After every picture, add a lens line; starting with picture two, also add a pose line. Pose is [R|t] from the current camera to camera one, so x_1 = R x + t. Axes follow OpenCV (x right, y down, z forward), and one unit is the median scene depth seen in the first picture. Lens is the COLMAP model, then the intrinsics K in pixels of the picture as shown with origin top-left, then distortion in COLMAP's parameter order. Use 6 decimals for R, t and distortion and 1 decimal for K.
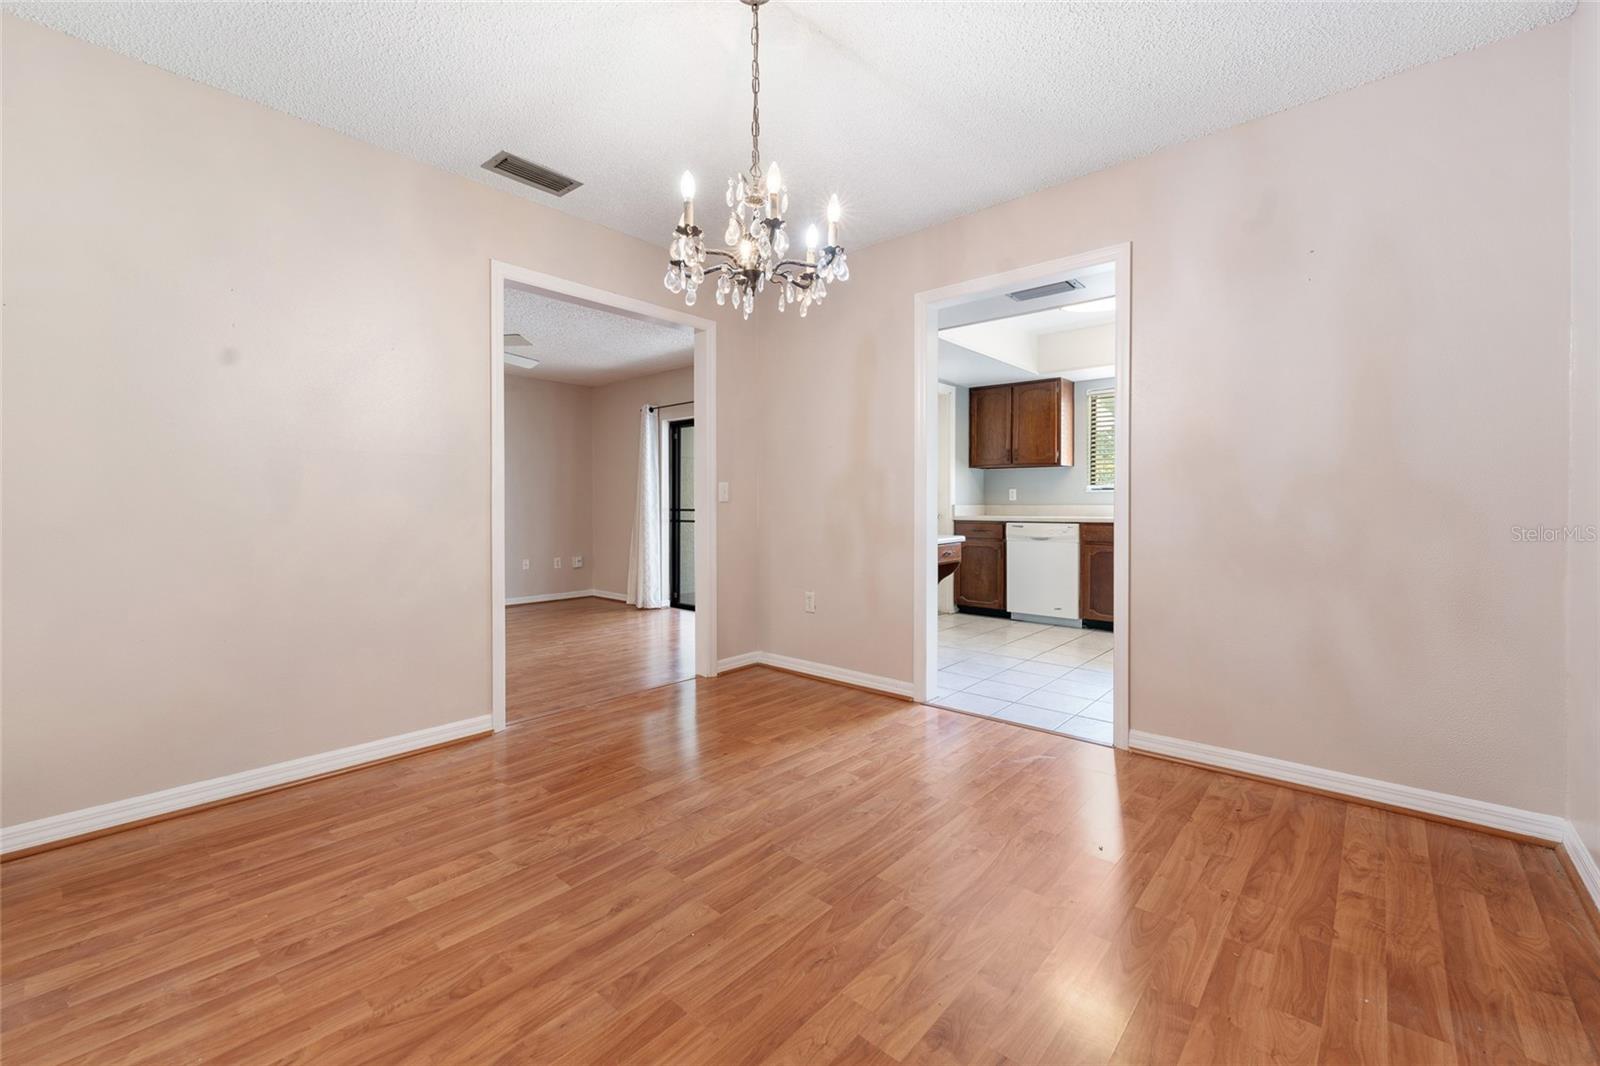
lens RADIAL K [[653.9, 0, 808.3], [0, 653.9, 502.5], [0, 0, 1]] dist [0.003570, -0.000346]
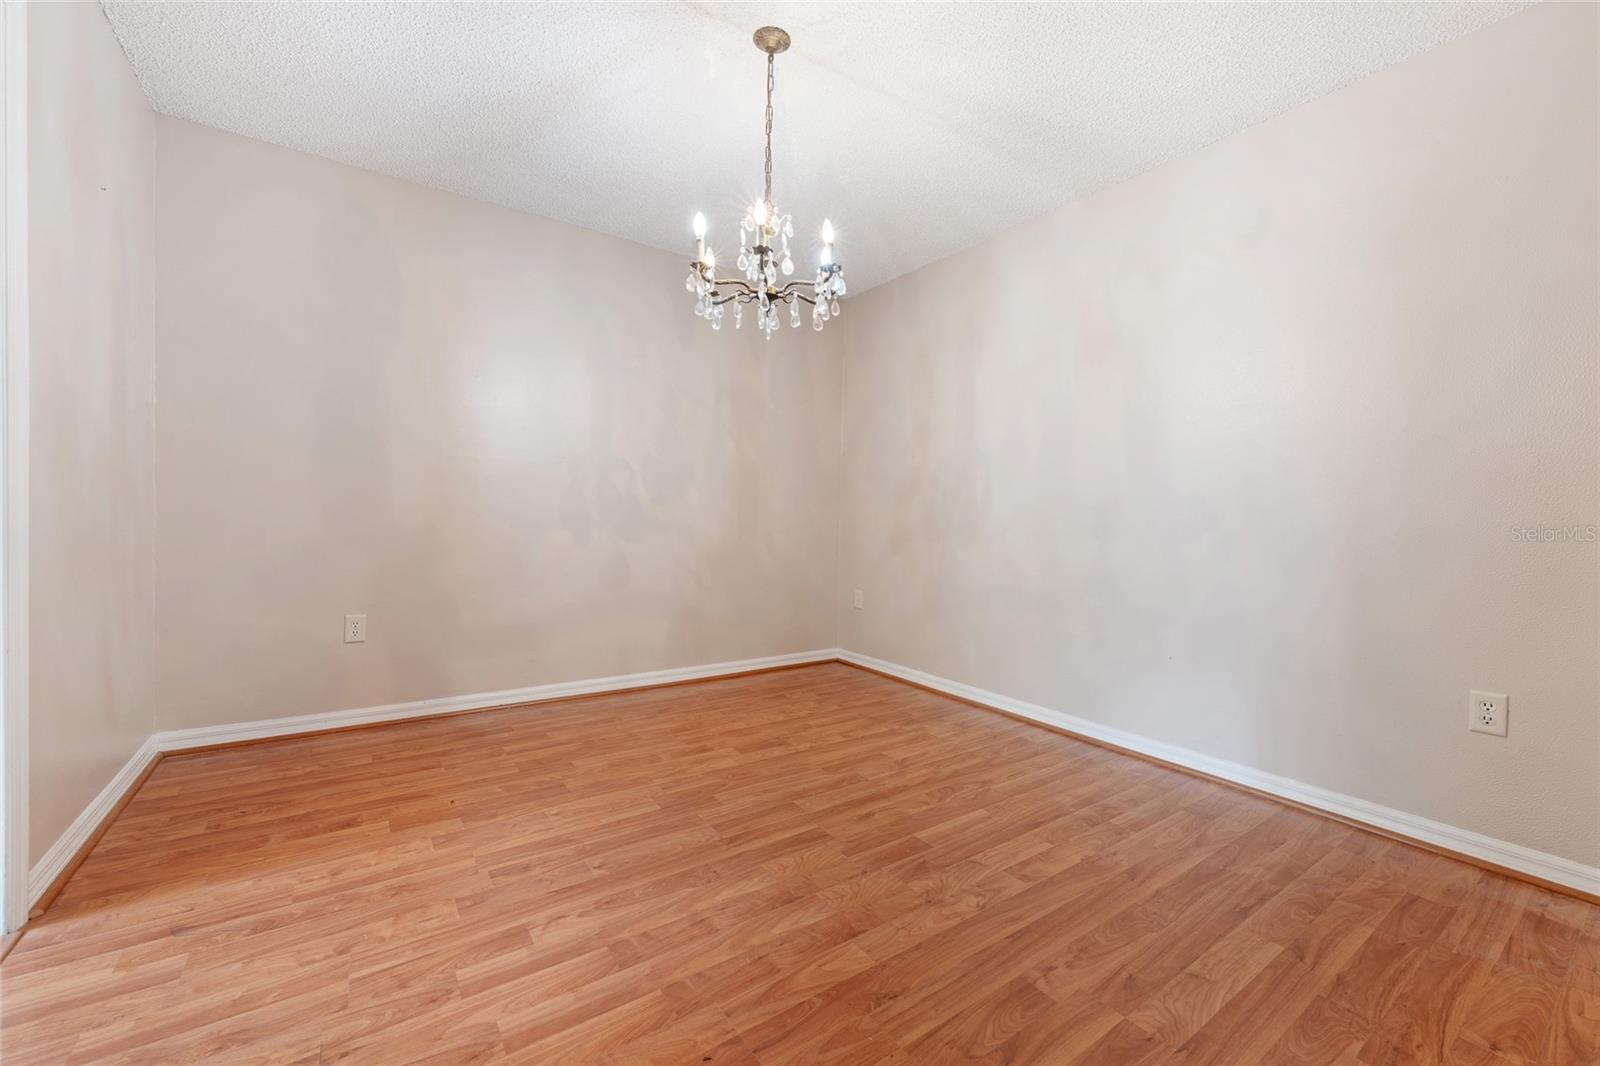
lens RADIAL K [[653.9, 0, 805.1], [0, 653.9, 527.7], [0, 0, 1]] dist [0.003570, -0.000346]
pose [[-0.970886, -0.020724, 0.238643, -0.344312], [-0.018969, 0.999774, 0.009648, 0.031672], [-0.238789, 0.004840, -0.971059, 1.688079]]
